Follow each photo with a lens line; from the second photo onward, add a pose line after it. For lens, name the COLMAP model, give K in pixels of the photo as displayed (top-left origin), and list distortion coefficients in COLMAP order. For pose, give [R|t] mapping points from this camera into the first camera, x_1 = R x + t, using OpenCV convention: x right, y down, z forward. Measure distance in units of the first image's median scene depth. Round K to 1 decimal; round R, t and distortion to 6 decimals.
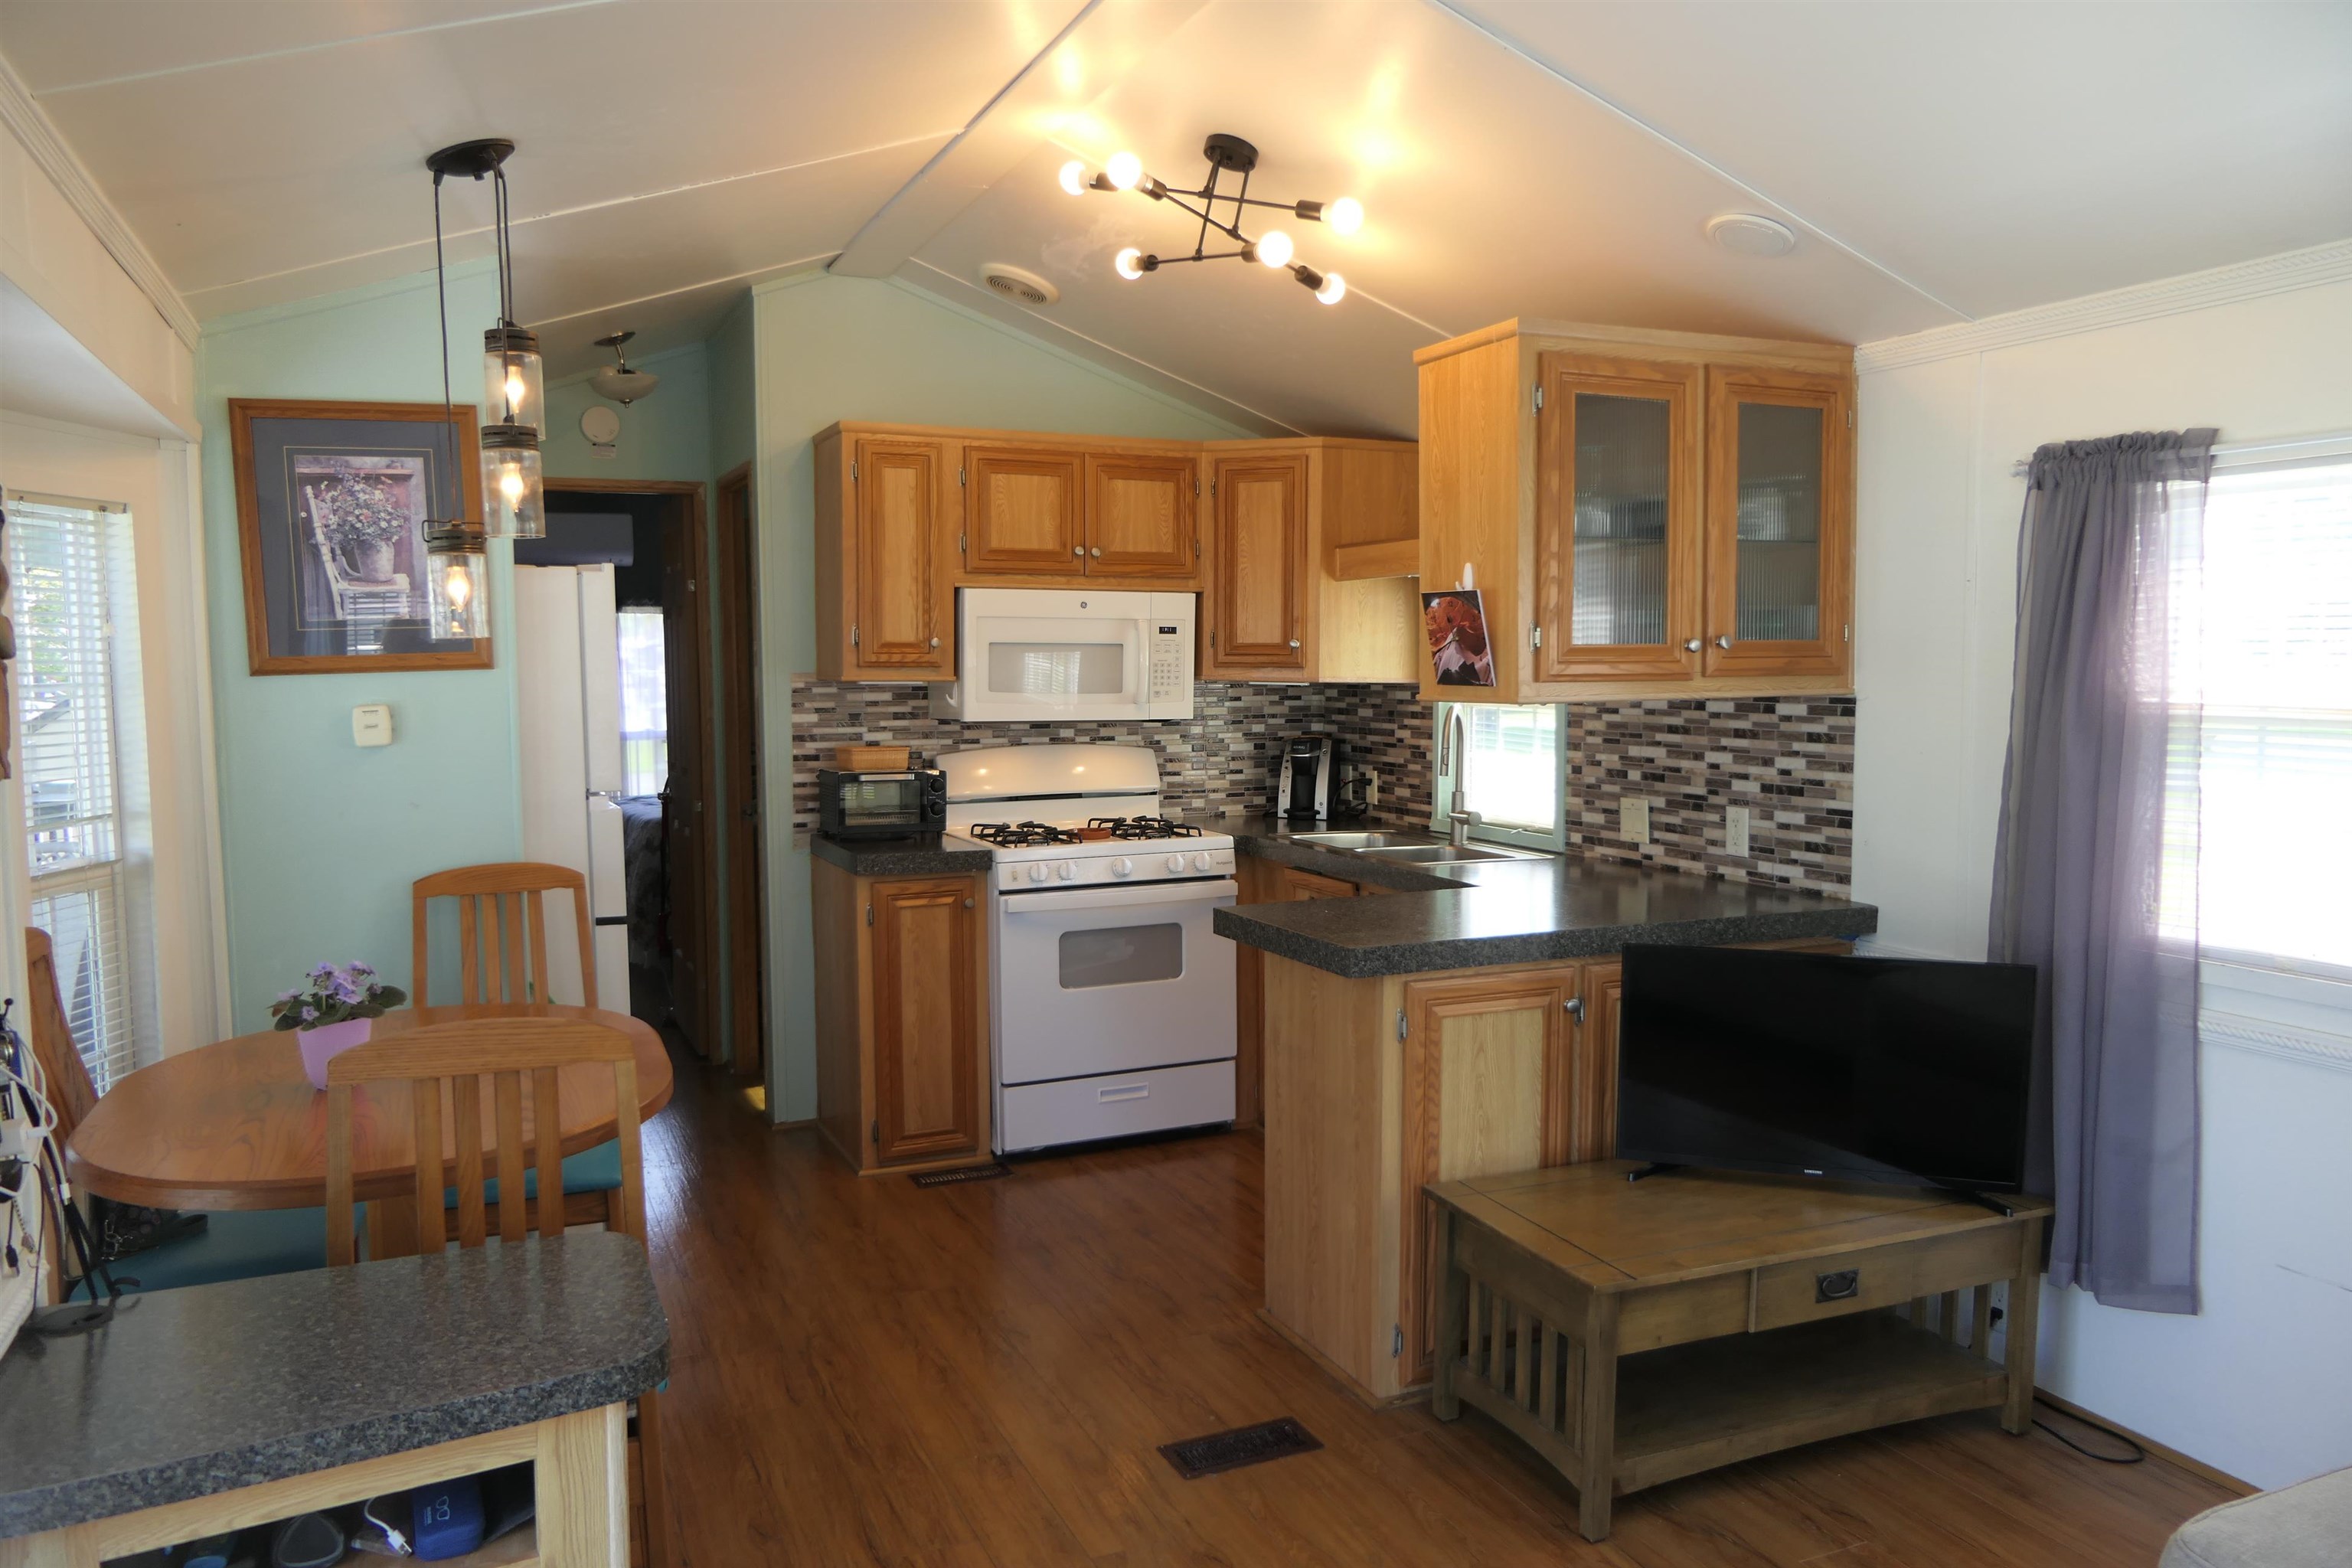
lens RADIAL K [[1654.2, 0, 1192.3], [0, 1654.2, 778.4], [0, 0, 1]] dist [-0.028770, 0.023769]
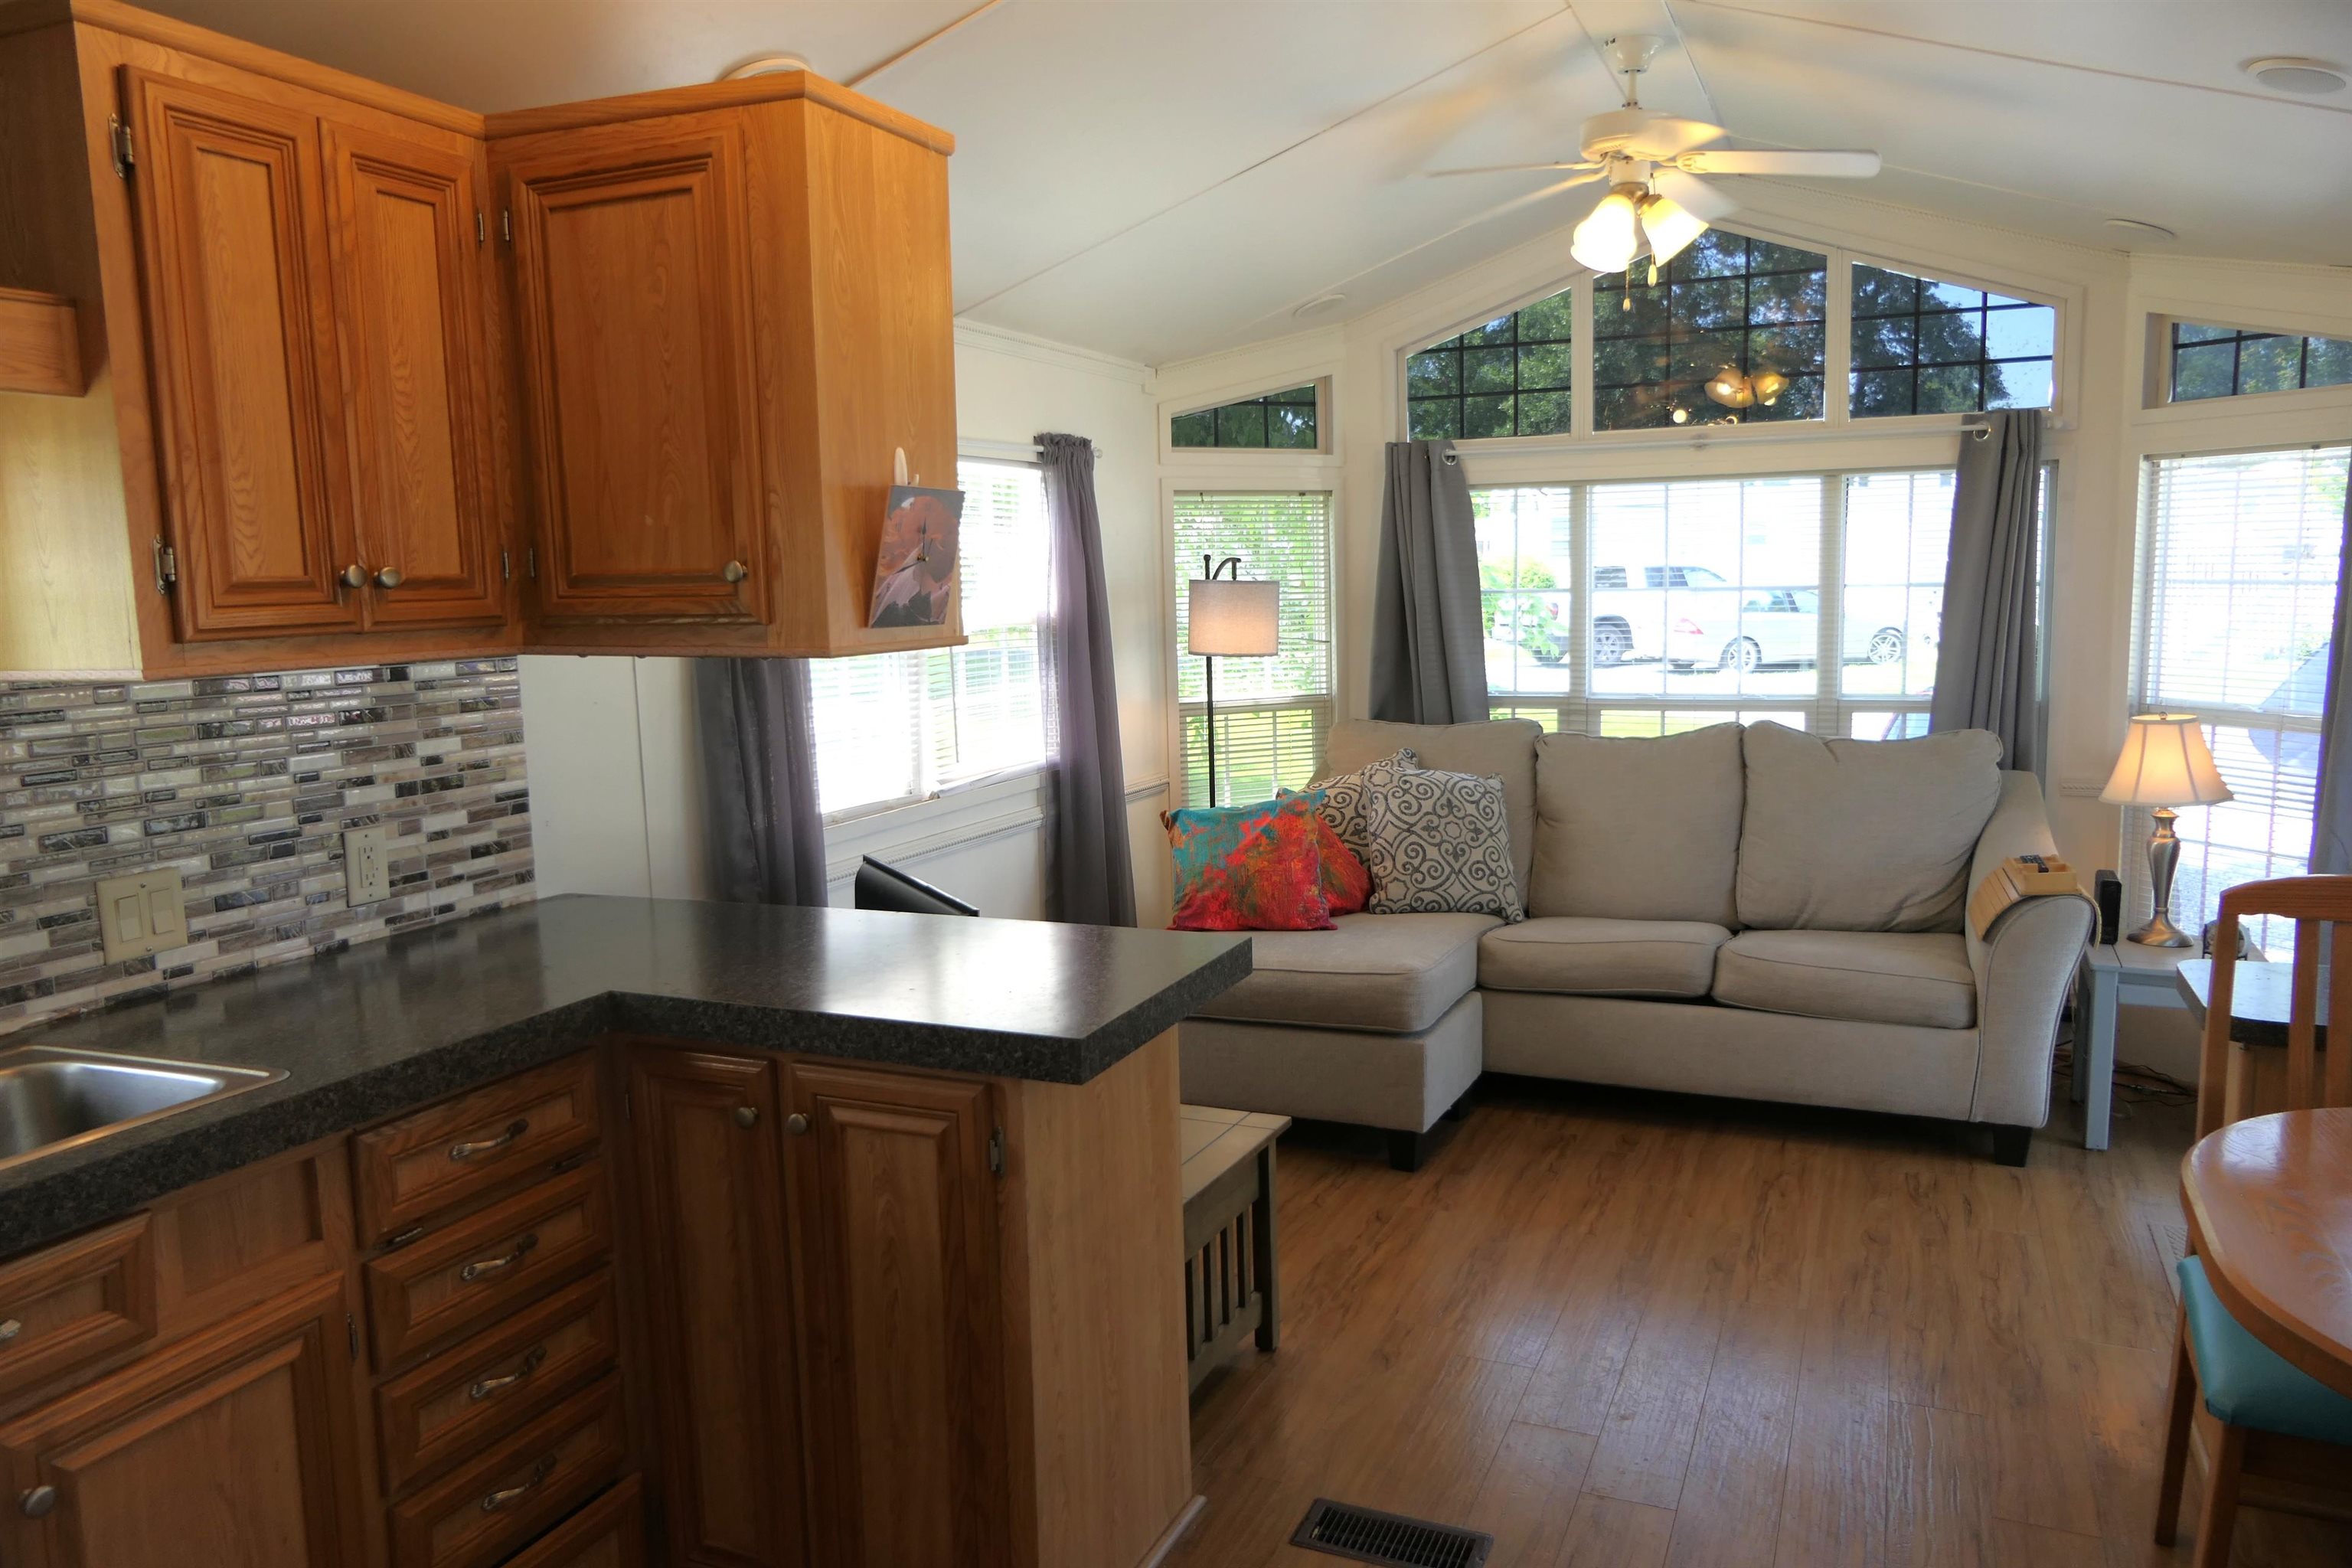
lens RADIAL K [[1654.2, 0, 1177.9], [0, 1654.2, 778.9], [0, 0, 1]] dist [-0.028770, 0.023769]
pose [[-0.655963, -0.074409, 0.751116, -0.382553], [0.079995, 0.982671, 0.167208, -0.088226], [-0.750542, 0.169768, -0.638644, 1.207996]]
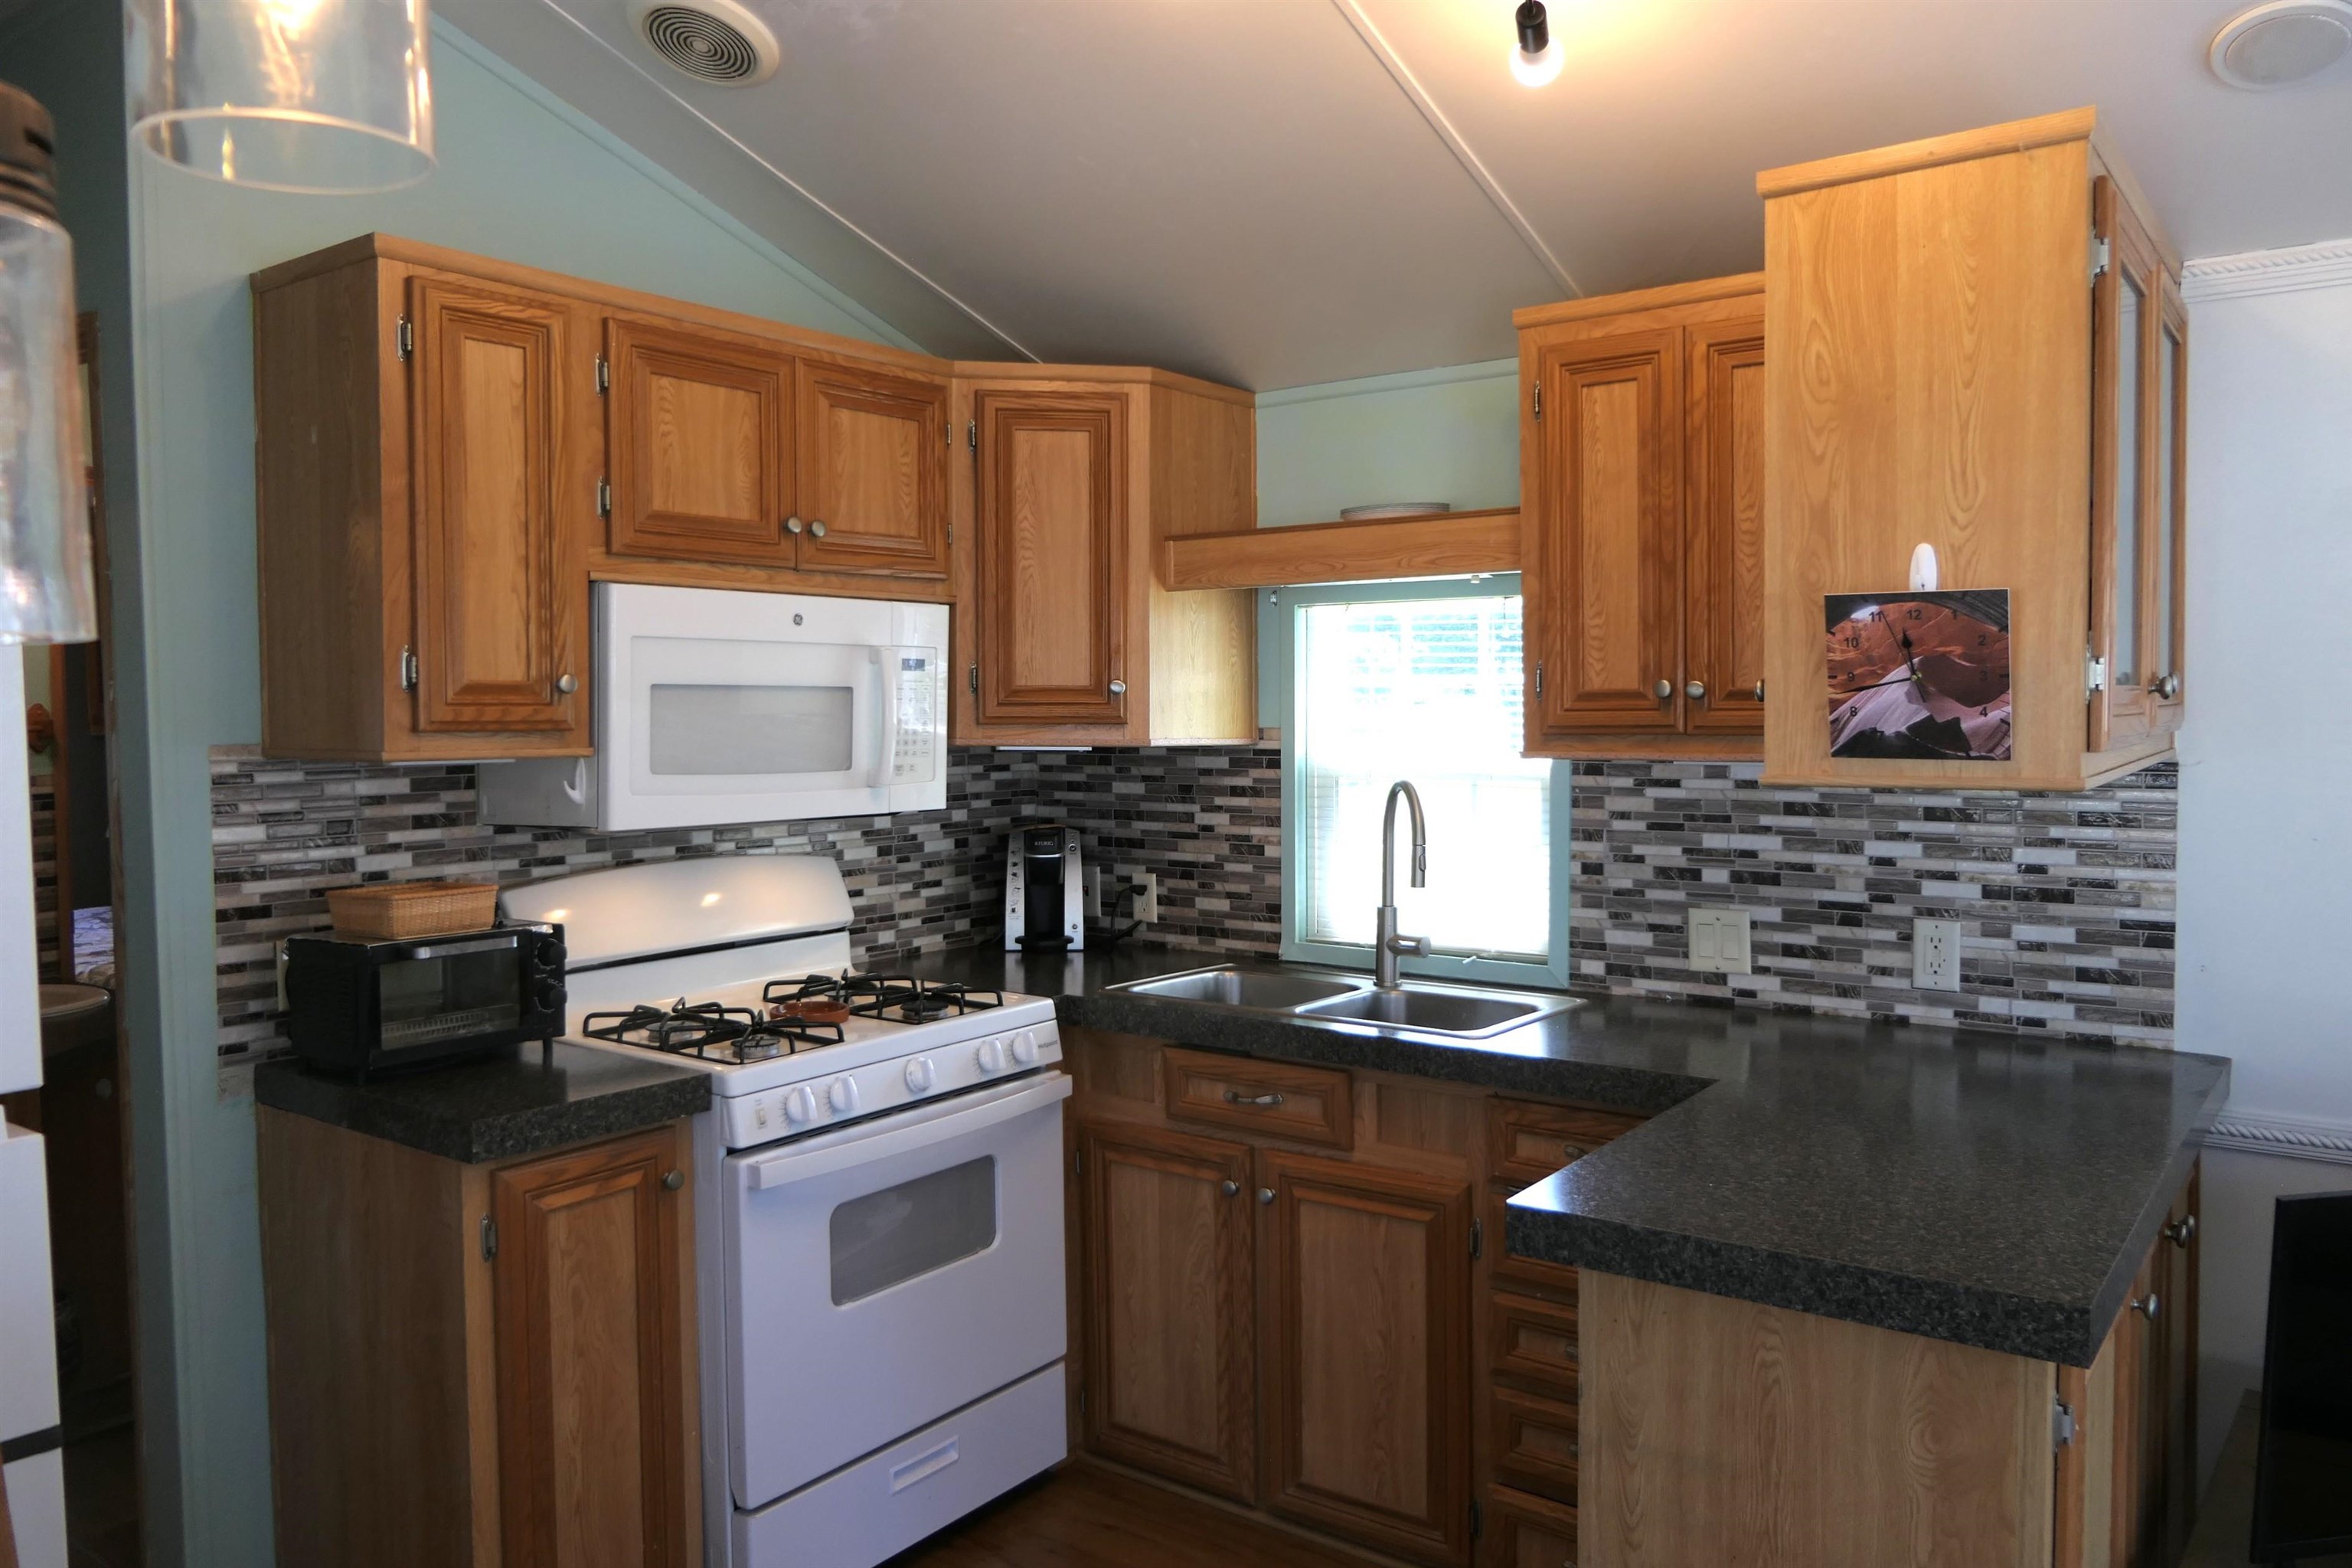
lens RADIAL K [[1654.2, 0, 1196.0], [0, 1654.2, 778.4], [0, 0, 1]] dist [-0.028770, 0.023769]
pose [[0.875780, -0.024754, 0.482076, -0.288513], [0.038794, 0.999063, -0.019176, -0.042737], [-0.481149, 0.035495, 0.875920, 0.554375]]
